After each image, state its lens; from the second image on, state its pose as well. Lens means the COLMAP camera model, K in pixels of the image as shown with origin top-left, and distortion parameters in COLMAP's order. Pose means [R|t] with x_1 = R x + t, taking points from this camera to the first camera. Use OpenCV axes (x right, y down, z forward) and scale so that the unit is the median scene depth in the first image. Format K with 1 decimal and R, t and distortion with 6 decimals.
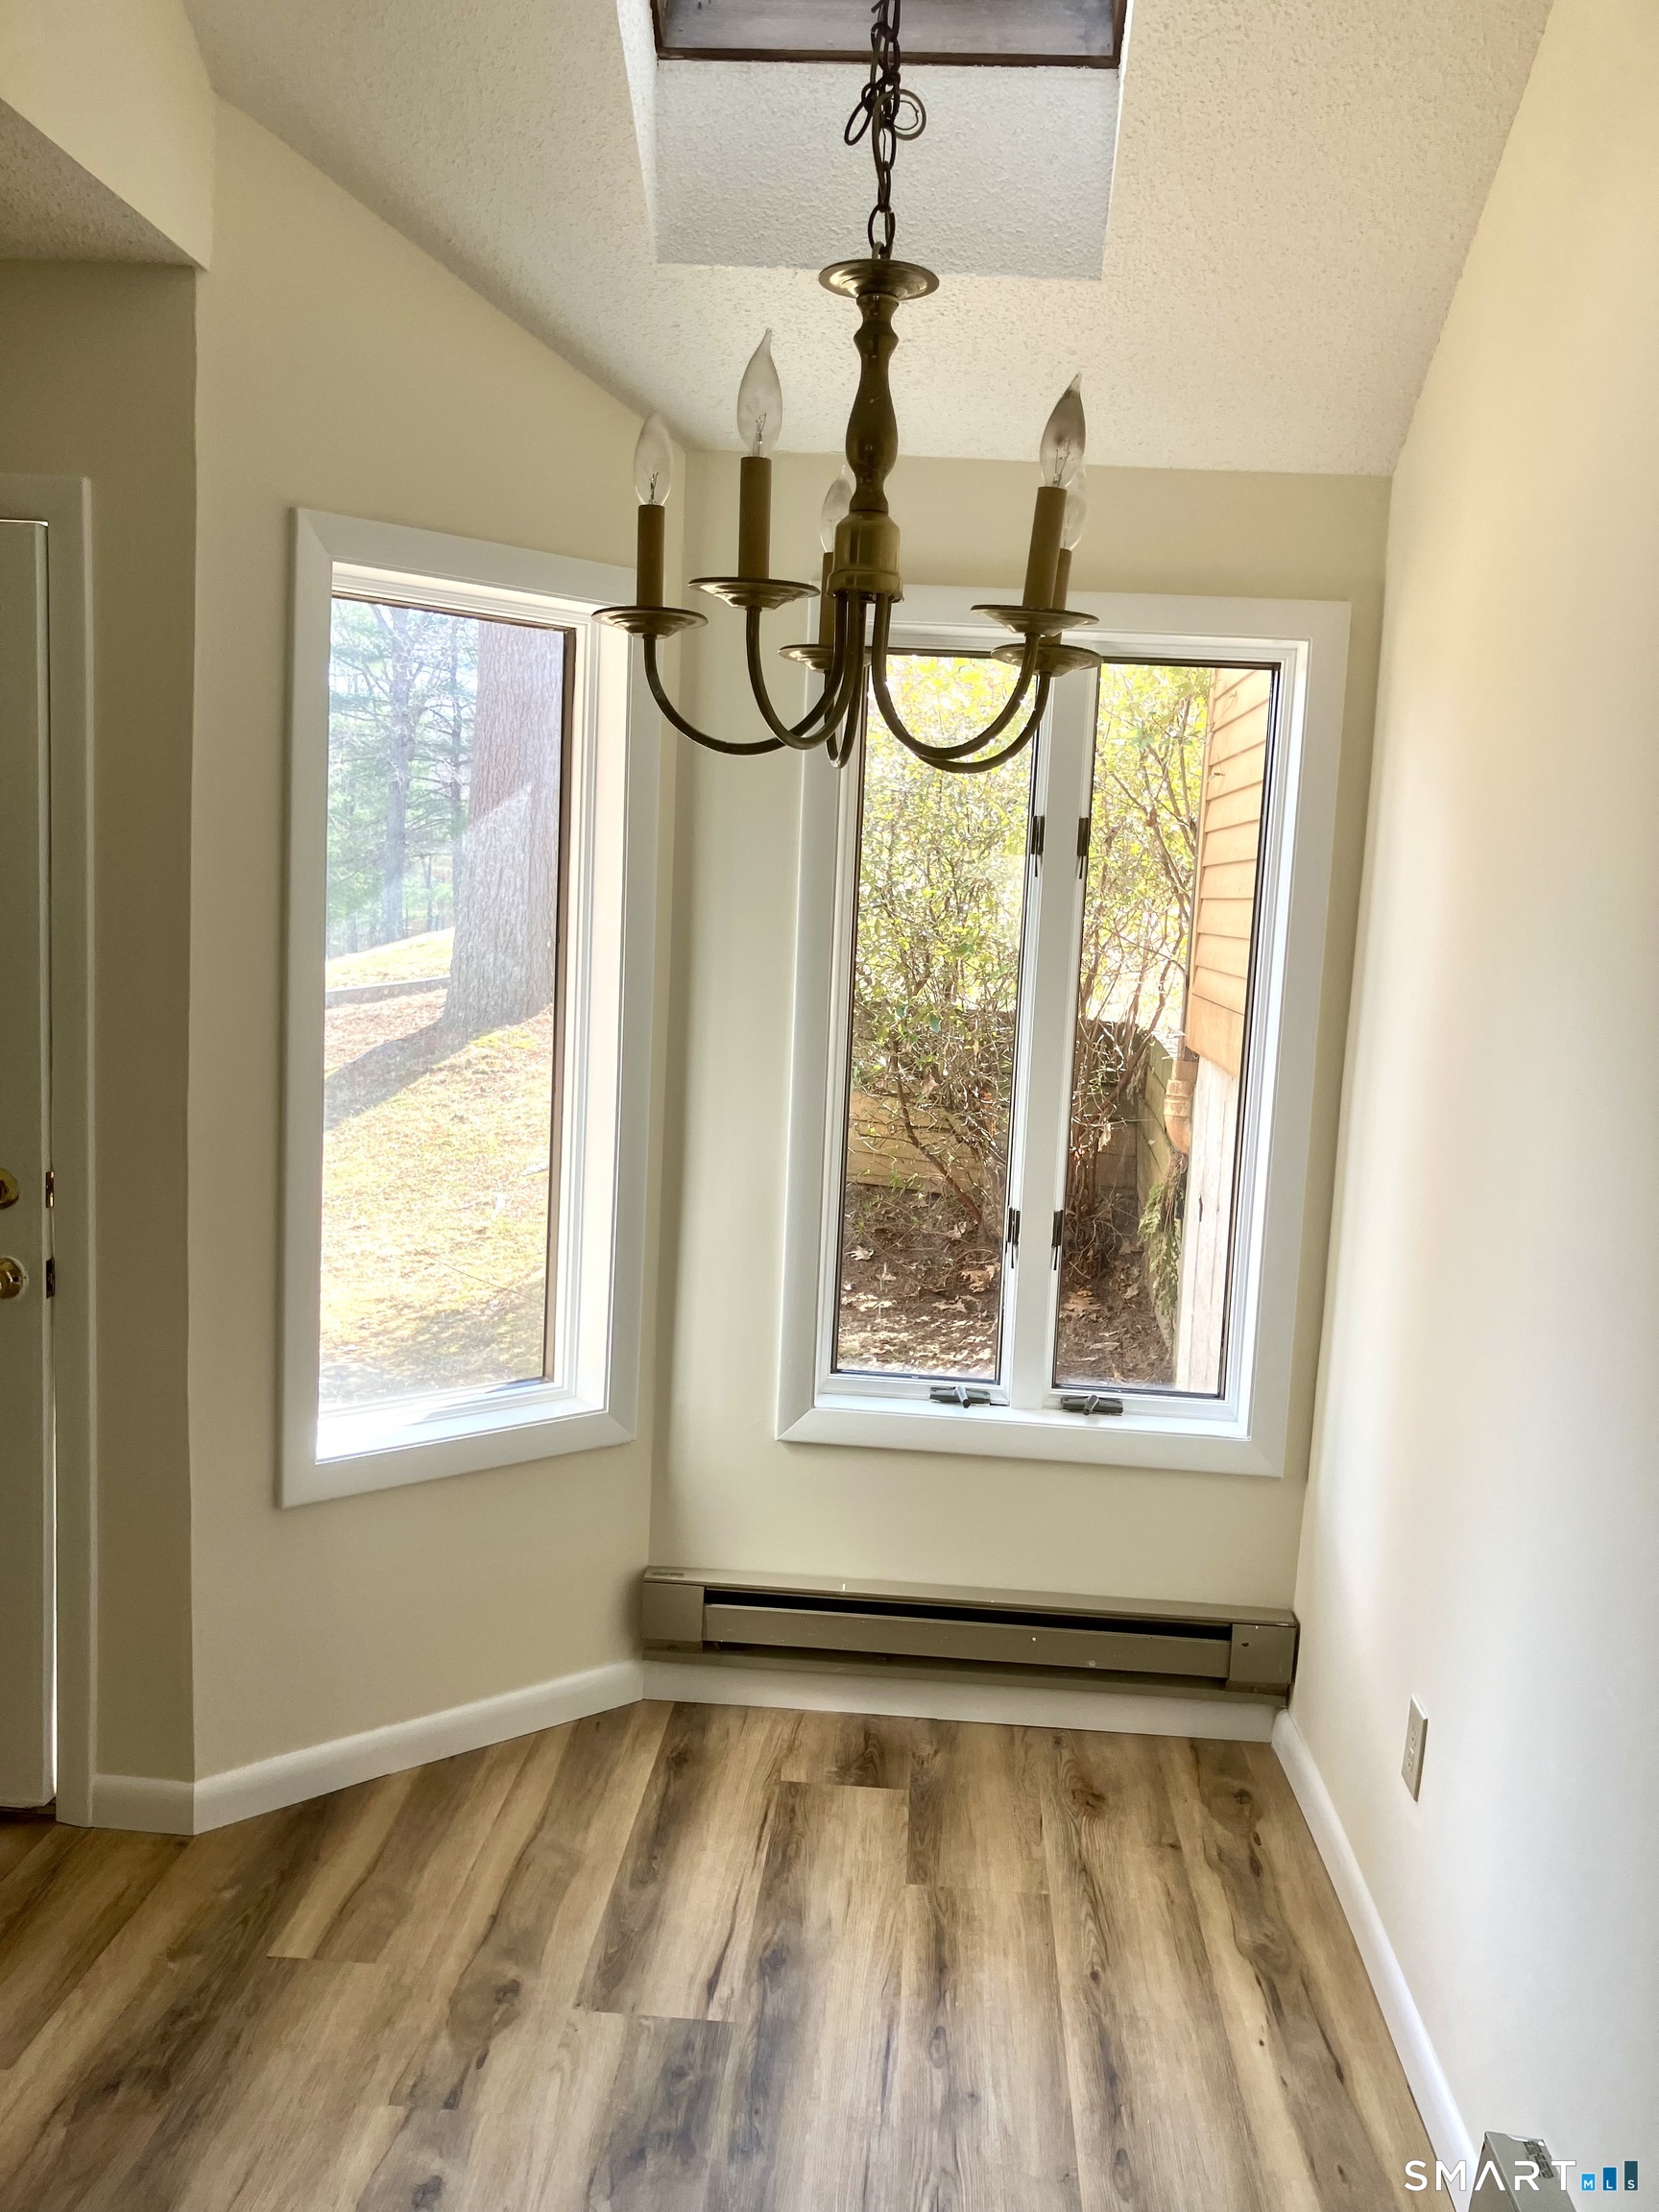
lens RADIAL K [[1843.8, 0, 841.1], [0, 1843.8, 1114.6], [0, 0, 1]] dist [0.006925, -0.001228]
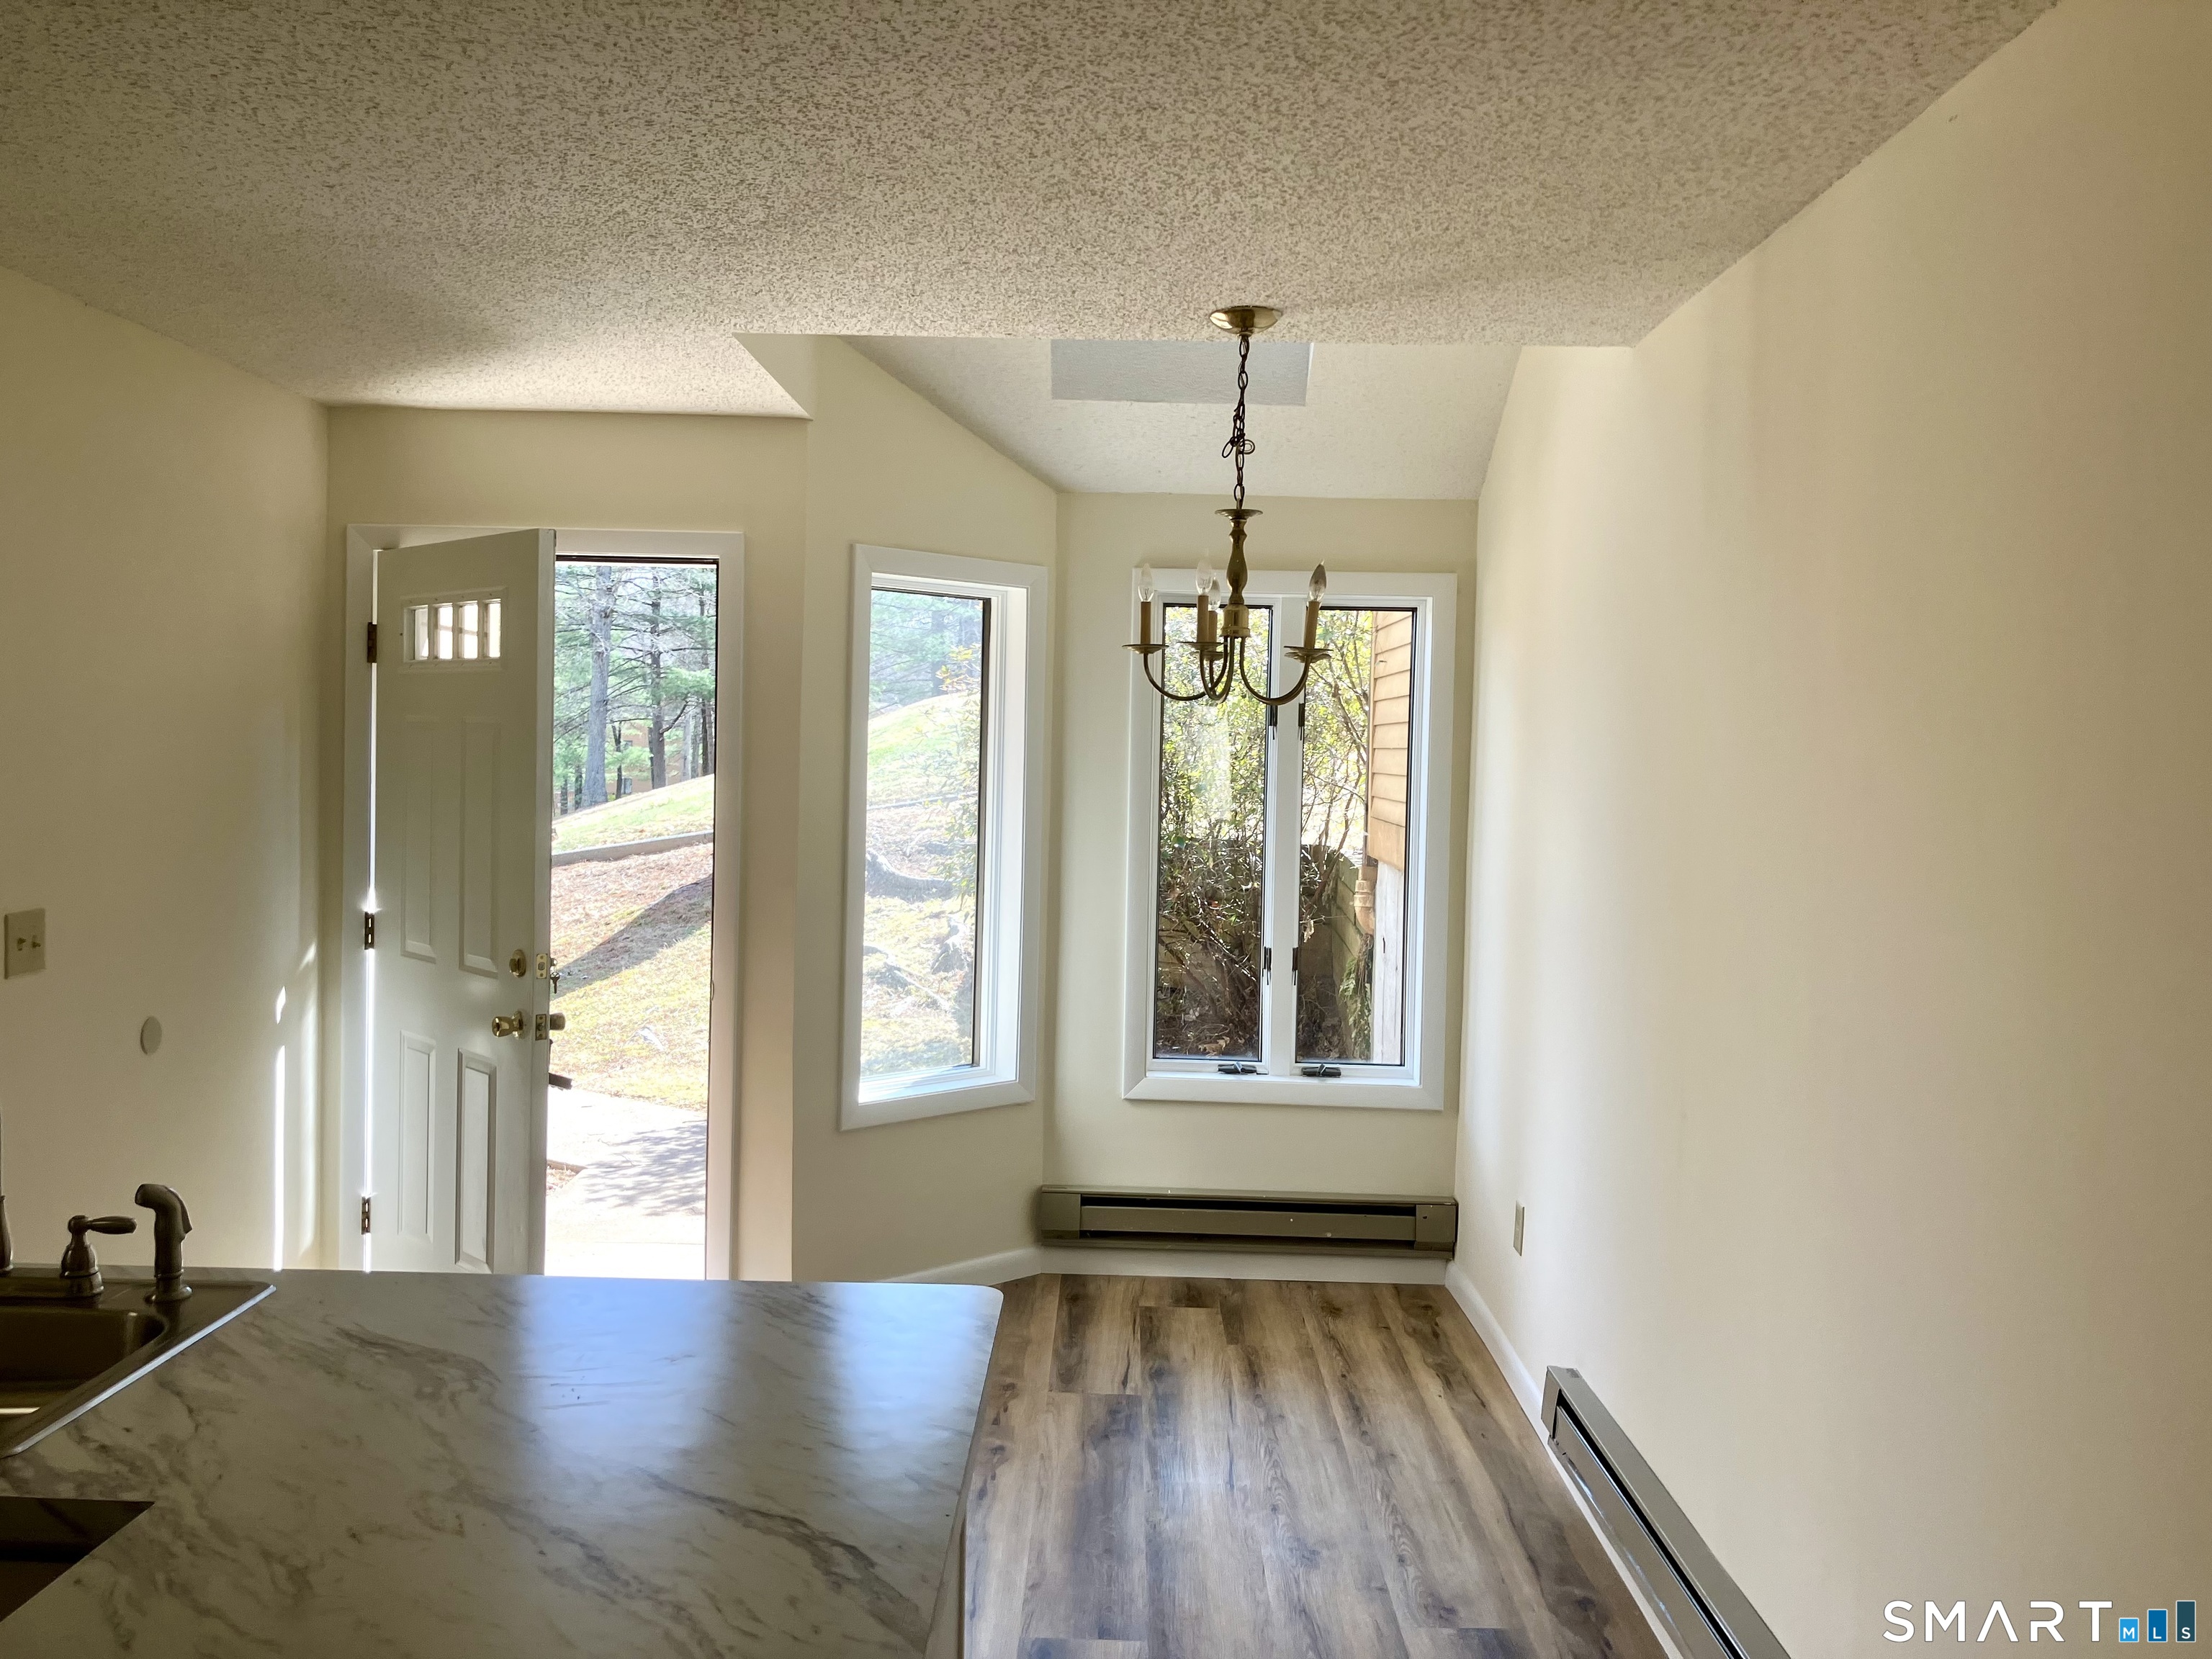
lens RADIAL K [[1841.8, 0, 1100.6], [0, 1841.8, 800.5], [0, 0, 1]] dist [0.039968, -0.008278]
pose [[0.998605, -0.027199, 0.045251, -0.122139], [0.031124, 0.995598, -0.088413, 0.062849], [-0.042647, 0.089698, 0.995055, -0.605043]]
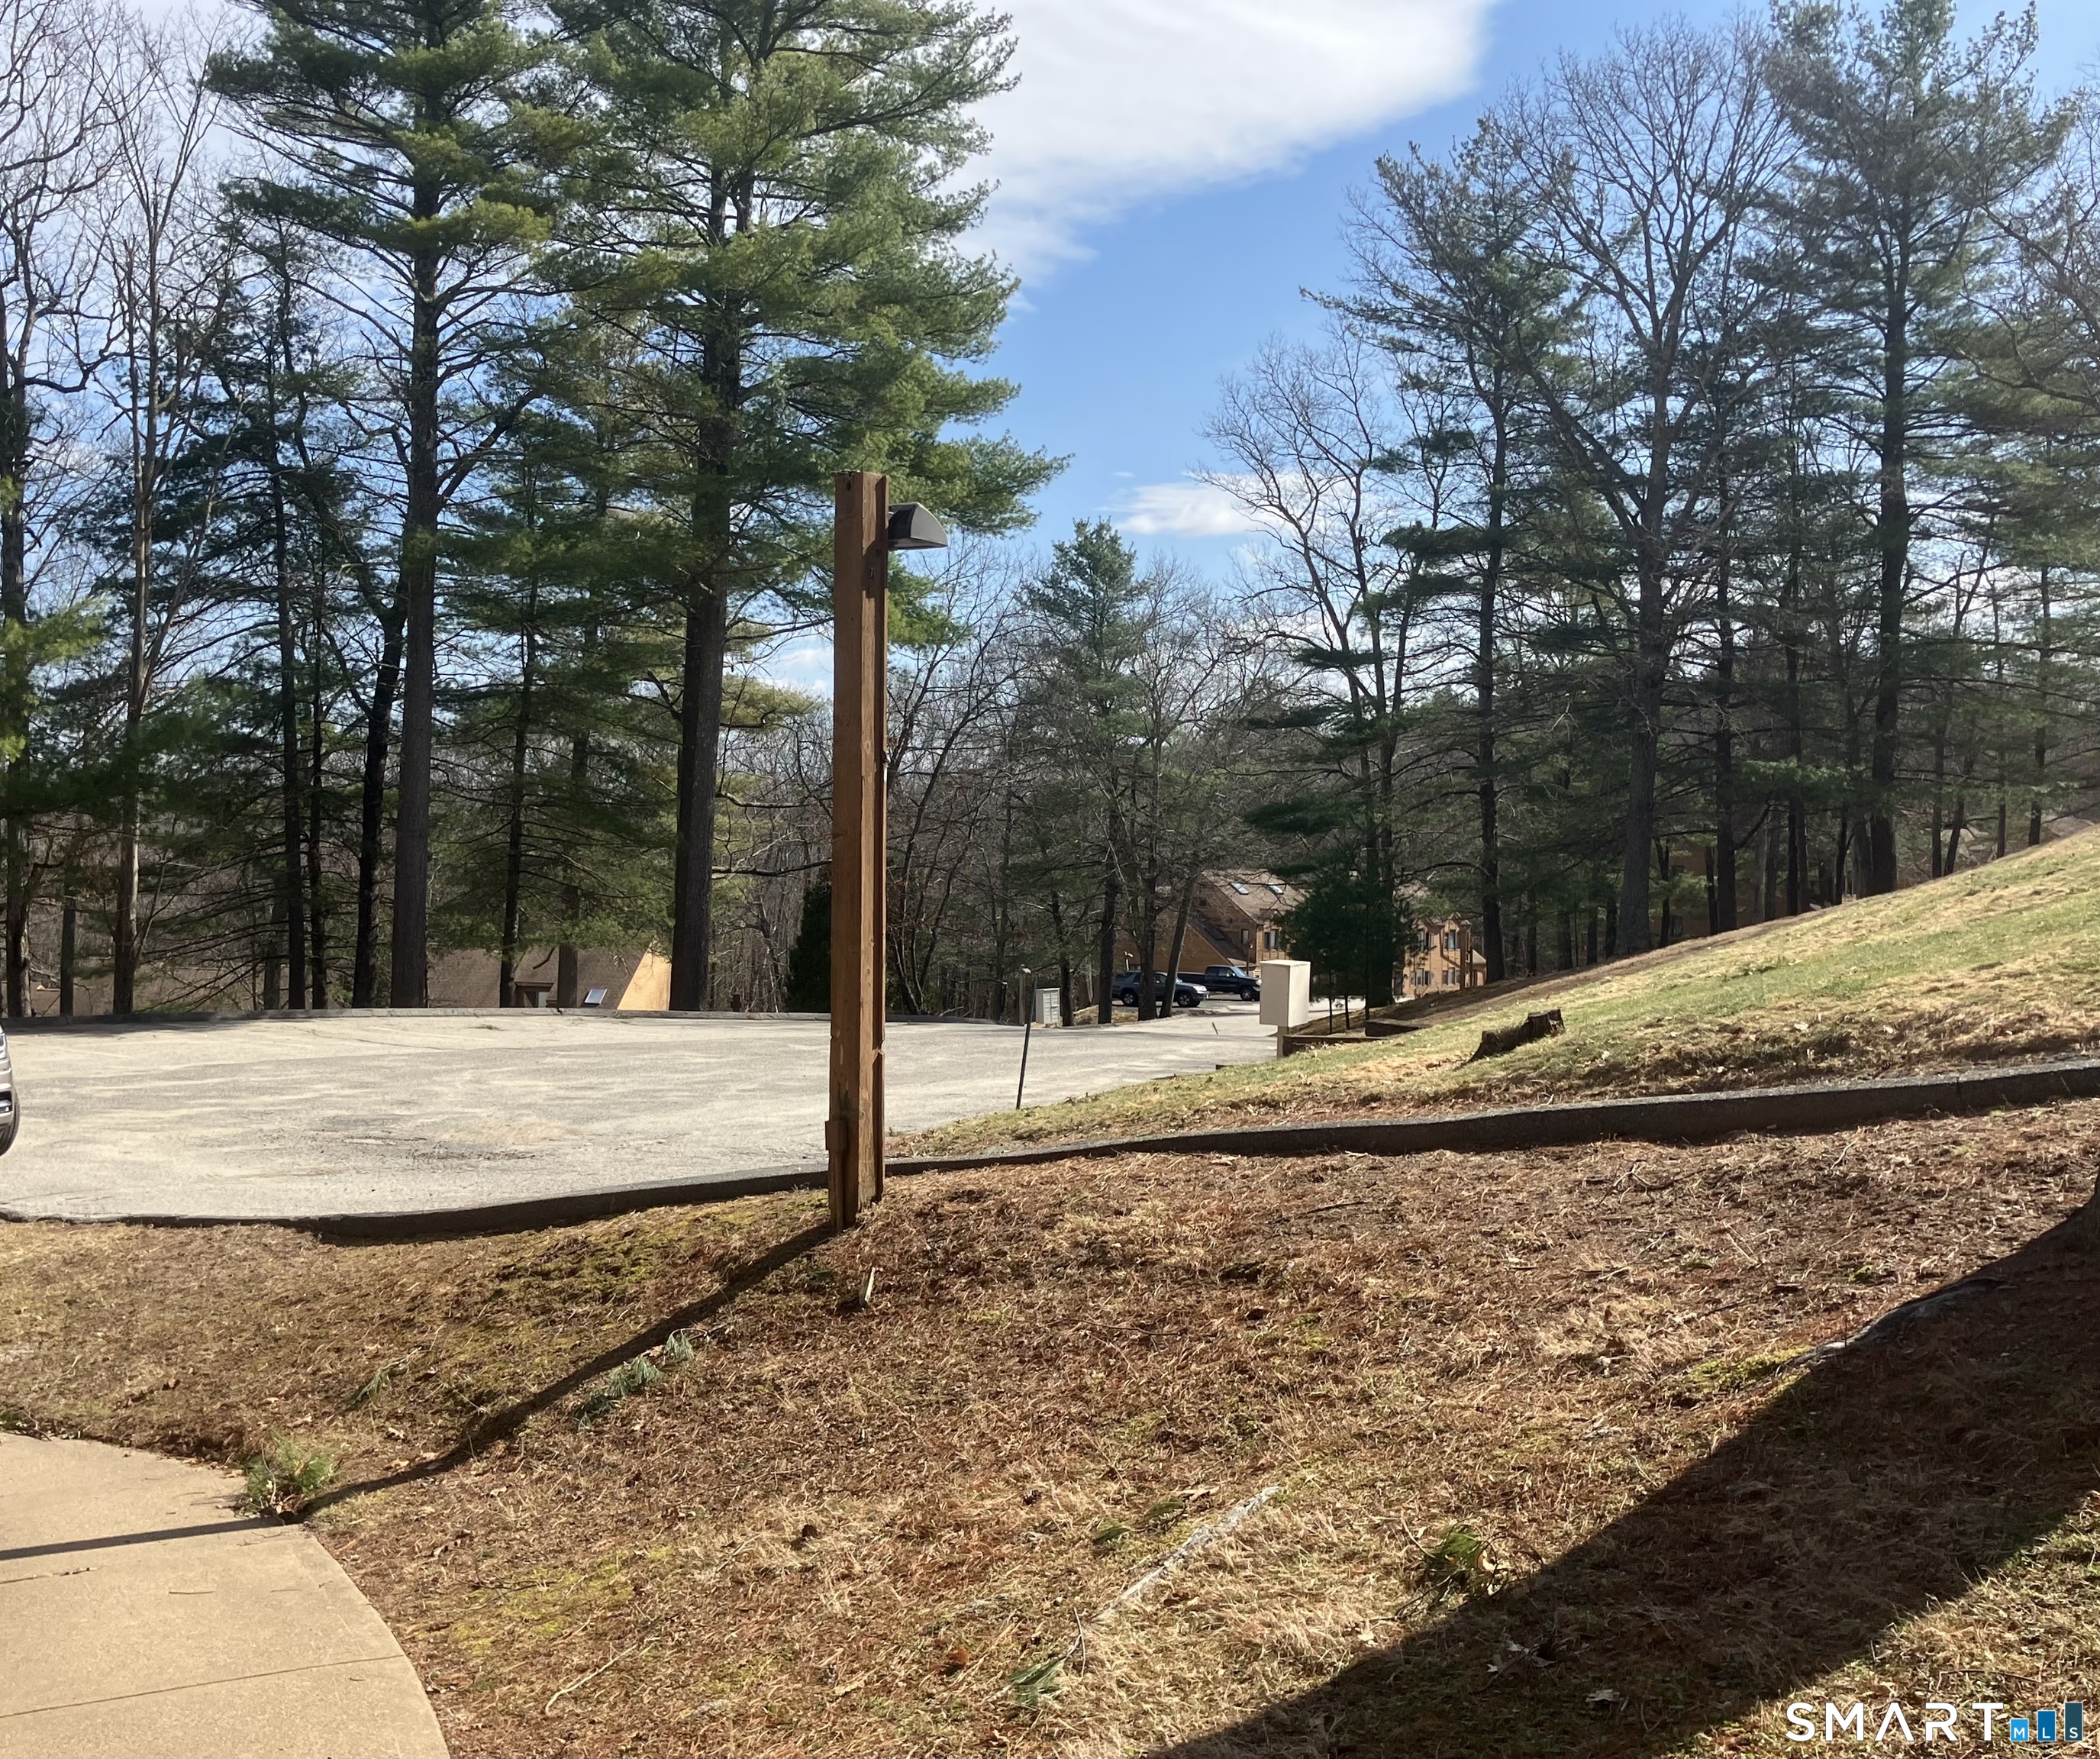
lens RADIAL K [[2211.9, 0, 1050.0], [0, 2211.9, 879.5], [0, 0, 1]] dist [0.001201, -0.001185]
pose [[0.887577, -0.018293, -0.460297, -0.714048], [-0.039060, 0.992624, -0.114767, -0.214486], [0.459001, 0.119844, 0.880316, 1.960488]]
